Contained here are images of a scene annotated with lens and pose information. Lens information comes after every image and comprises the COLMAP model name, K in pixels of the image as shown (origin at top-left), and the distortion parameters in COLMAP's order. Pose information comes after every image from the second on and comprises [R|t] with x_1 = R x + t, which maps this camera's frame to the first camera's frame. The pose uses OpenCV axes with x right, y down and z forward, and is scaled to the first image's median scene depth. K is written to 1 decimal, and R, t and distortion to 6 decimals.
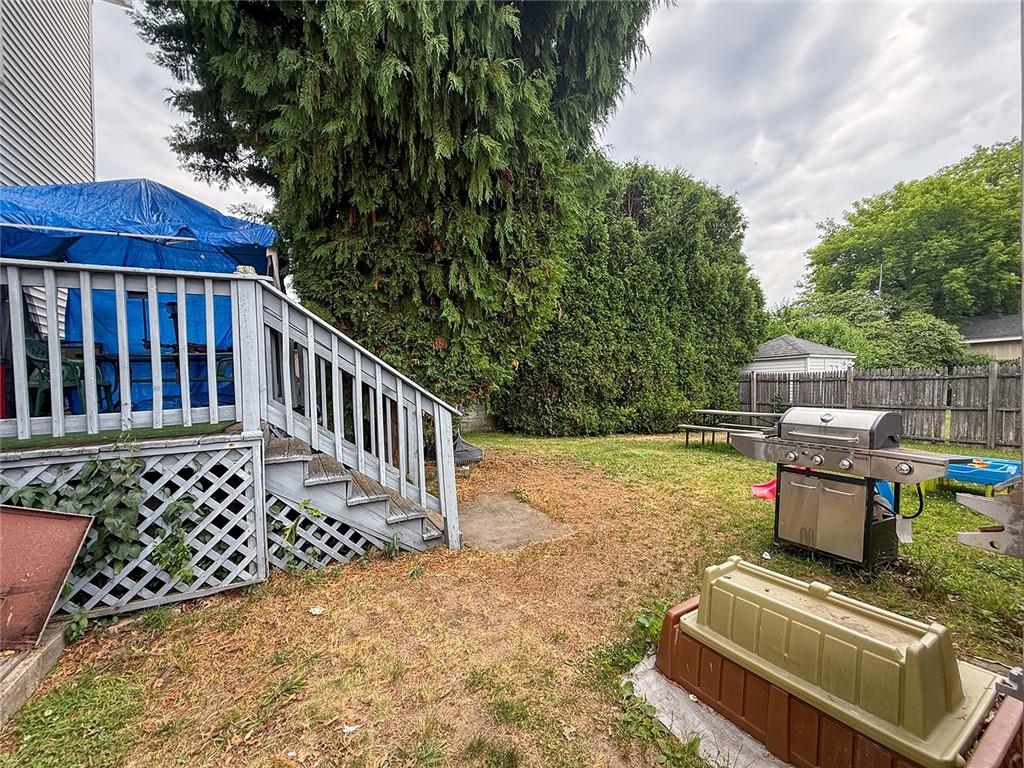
lens RADIAL K [[412.7, 0, 502.7], [0, 412.7, 388.4], [0, 0, 1]] dist [-0.000521, 0.000359]
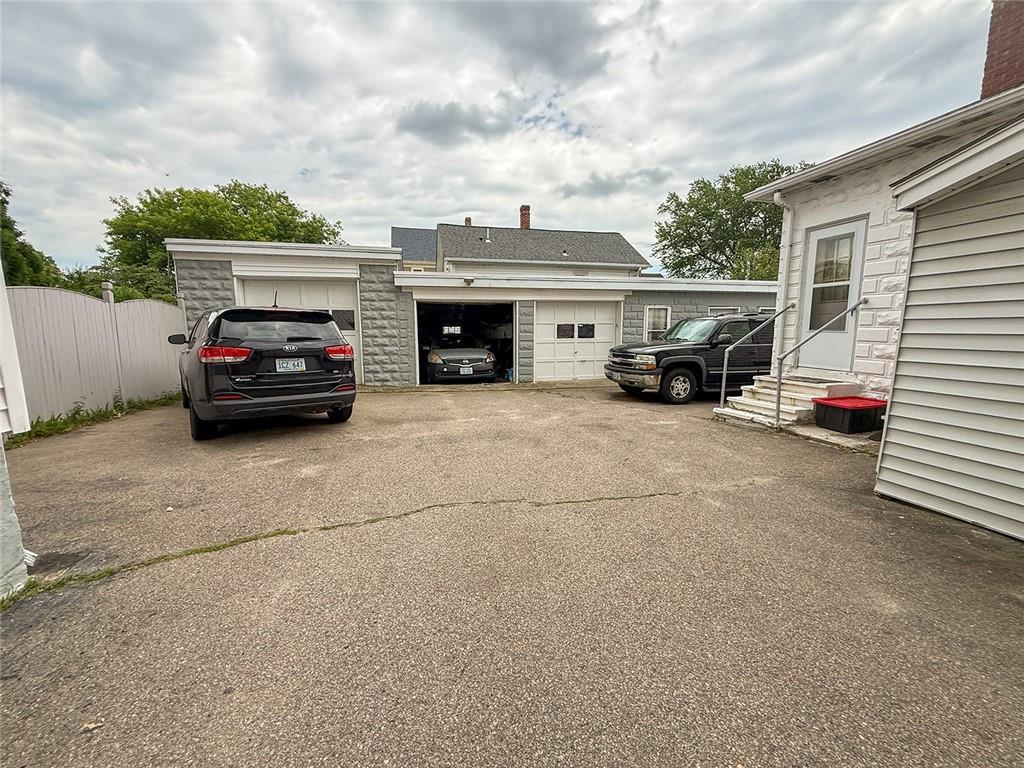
lens RADIAL K [[412.7, 0, 509.2], [0, 412.7, 381.9], [0, 0, 1]] dist [-0.000521, 0.000359]
pose [[0.224261, -0.089735, 0.970389, -0.240758], [0.015543, 0.995954, 0.088507, 0.023055], [-0.974405, -0.004766, 0.224749, -0.602160]]
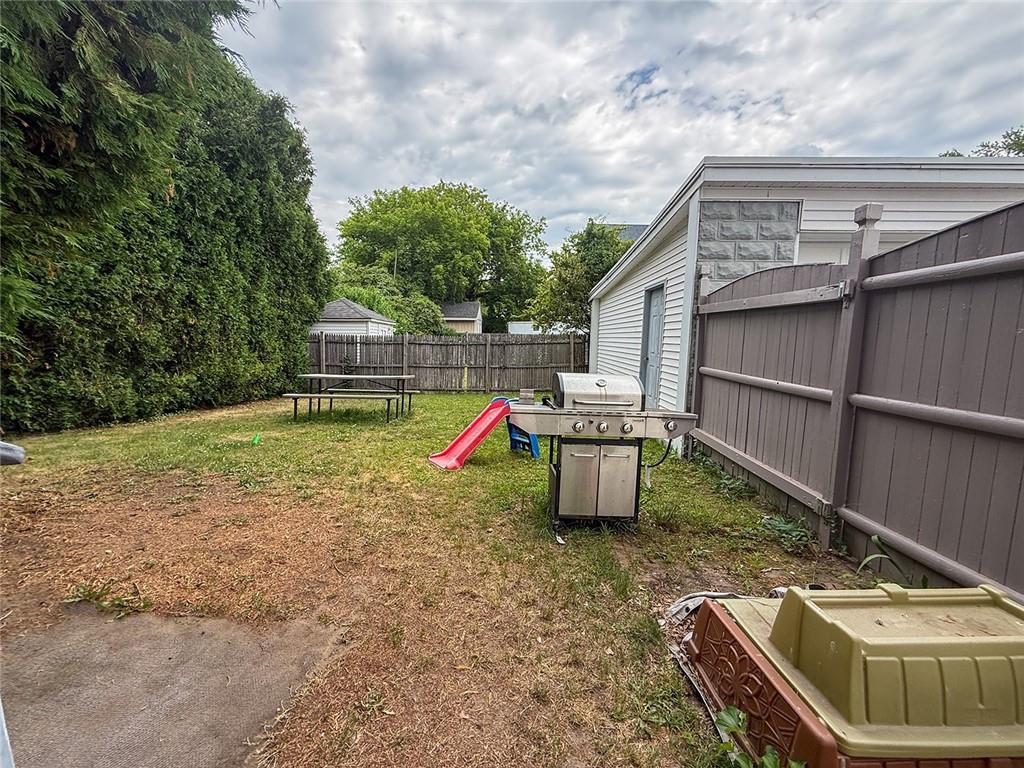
lens RADIAL K [[412.7, 0, 506.7], [0, 412.7, 384.1], [0, 0, 1]] dist [-0.000521, 0.000359]
pose [[0.478794, -0.058319, 0.875988, -0.047905], [-0.016975, 0.996990, 0.075653, 0.000546], [-0.877763, -0.051092, 0.476363, 0.184120]]
